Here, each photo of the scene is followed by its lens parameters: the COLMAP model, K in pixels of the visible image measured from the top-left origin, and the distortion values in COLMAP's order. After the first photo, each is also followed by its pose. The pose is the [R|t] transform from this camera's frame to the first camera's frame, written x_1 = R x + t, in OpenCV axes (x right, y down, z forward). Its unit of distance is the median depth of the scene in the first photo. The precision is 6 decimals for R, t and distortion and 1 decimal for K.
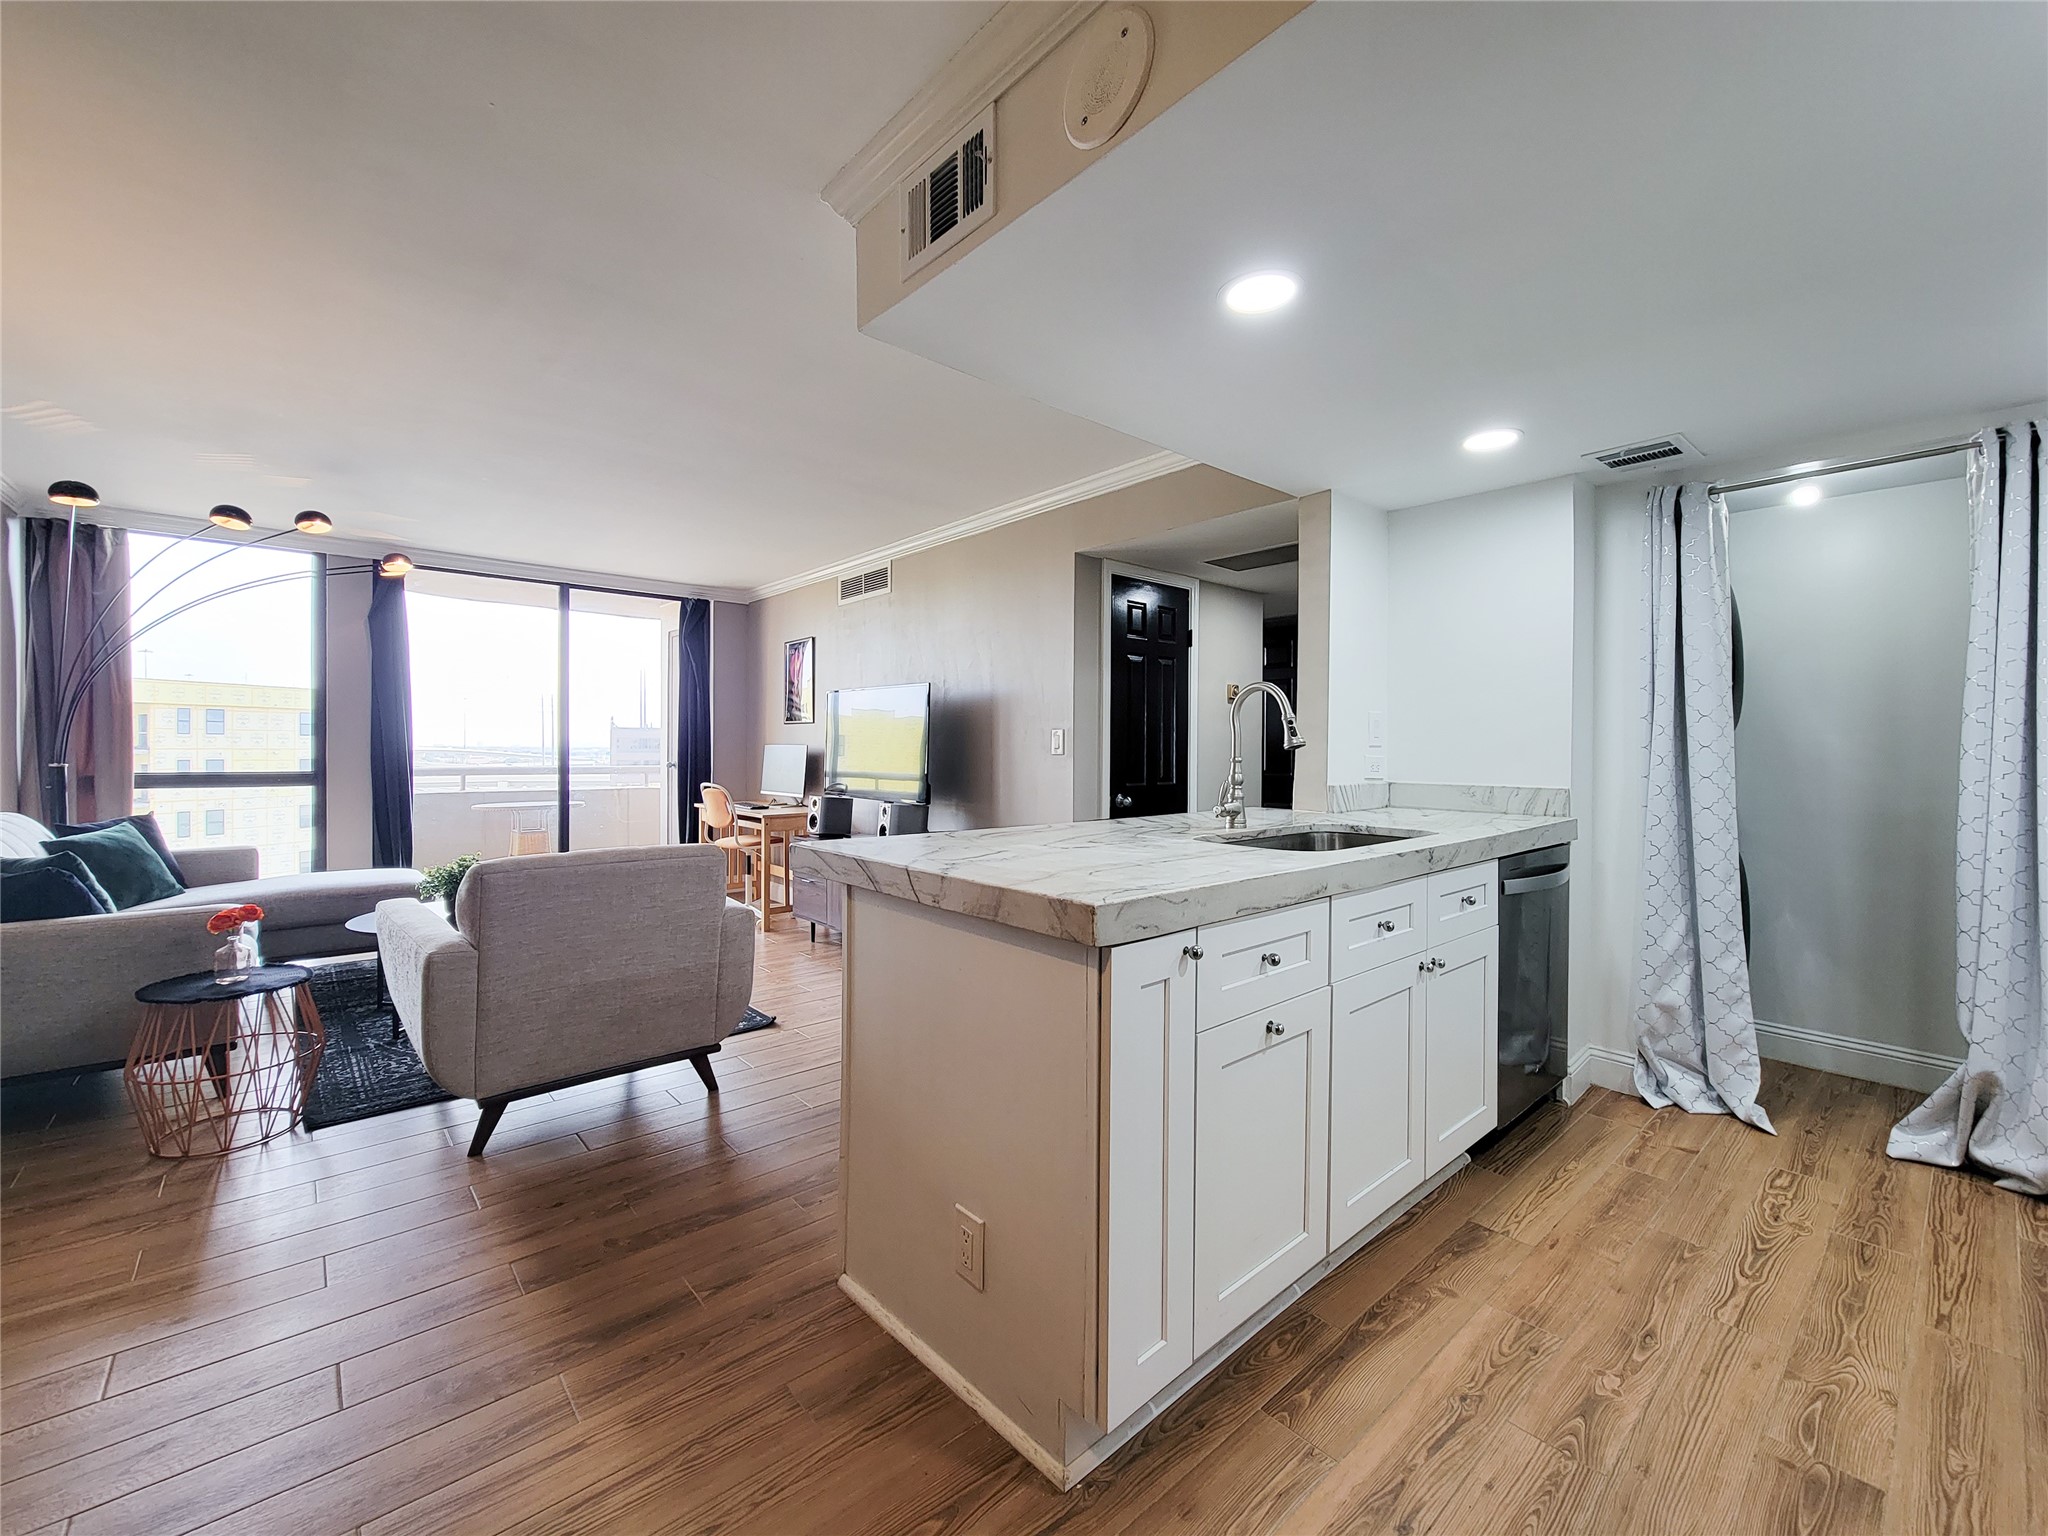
lens RADIAL K [[849.3, 0, 1025.4], [0, 849.3, 751.3], [0, 0, 1]] dist [0.001511, -0.000037]
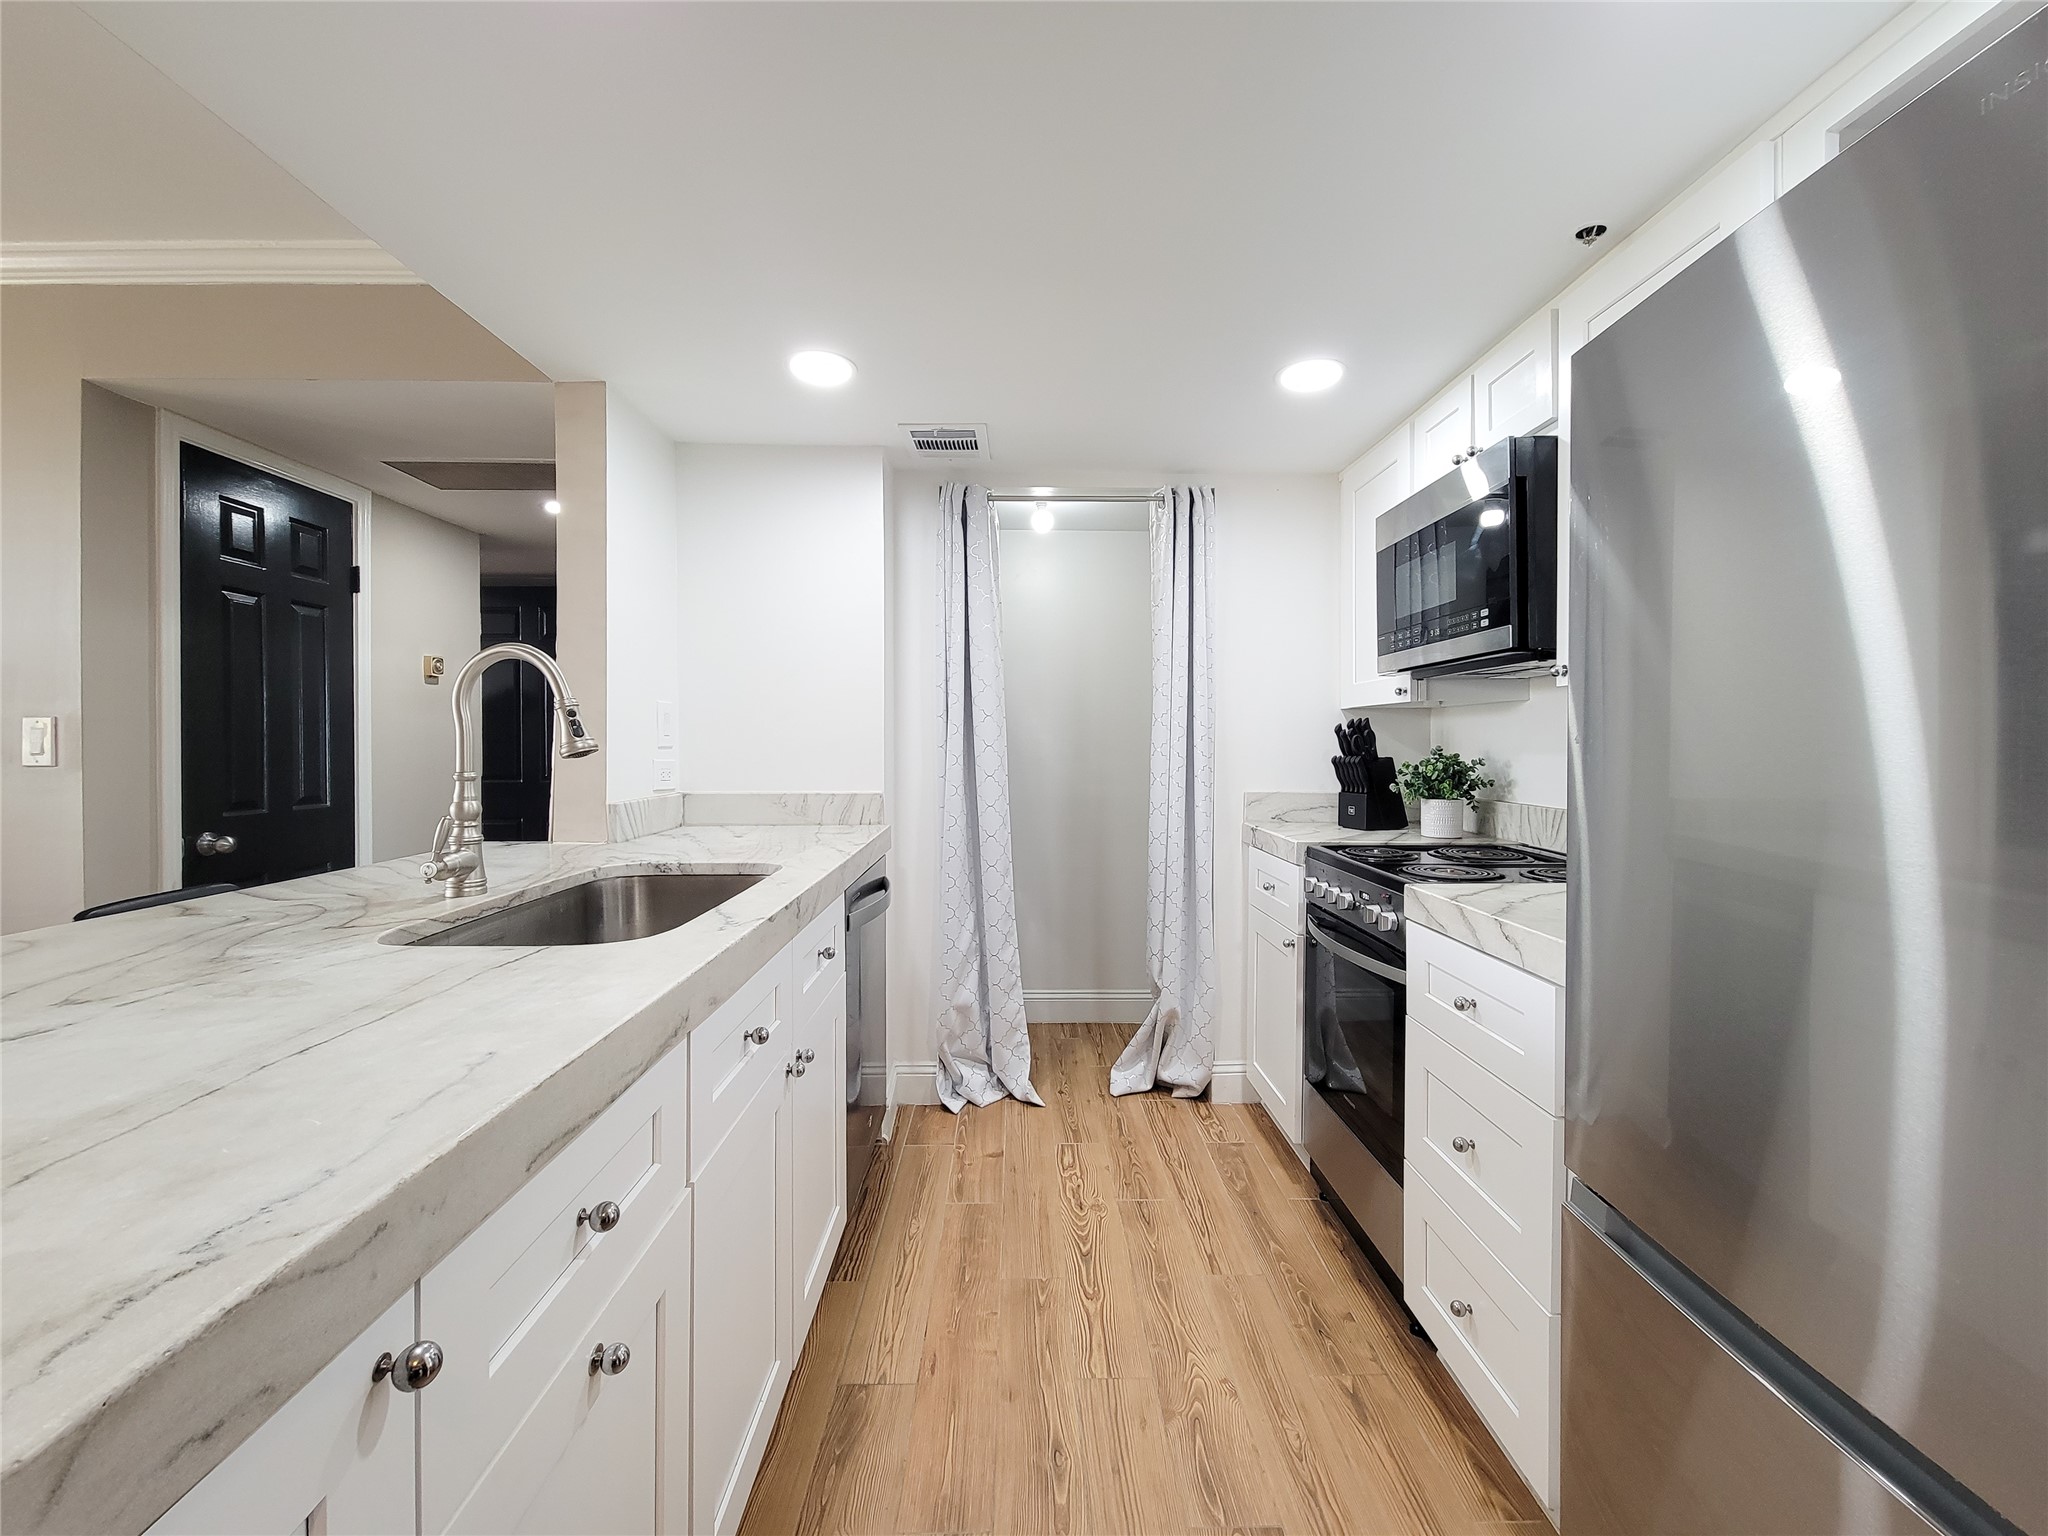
lens RADIAL K [[849.3, 0, 1025.4], [0, 849.3, 751.3], [0, 0, 1]] dist [0.001511, -0.000037]
pose [[0.651360, -0.012753, 0.758662, 0.053054], [0.006360, 0.999915, 0.011348, -0.010248], [-0.758743, -0.002567, 0.651386, 0.304586]]
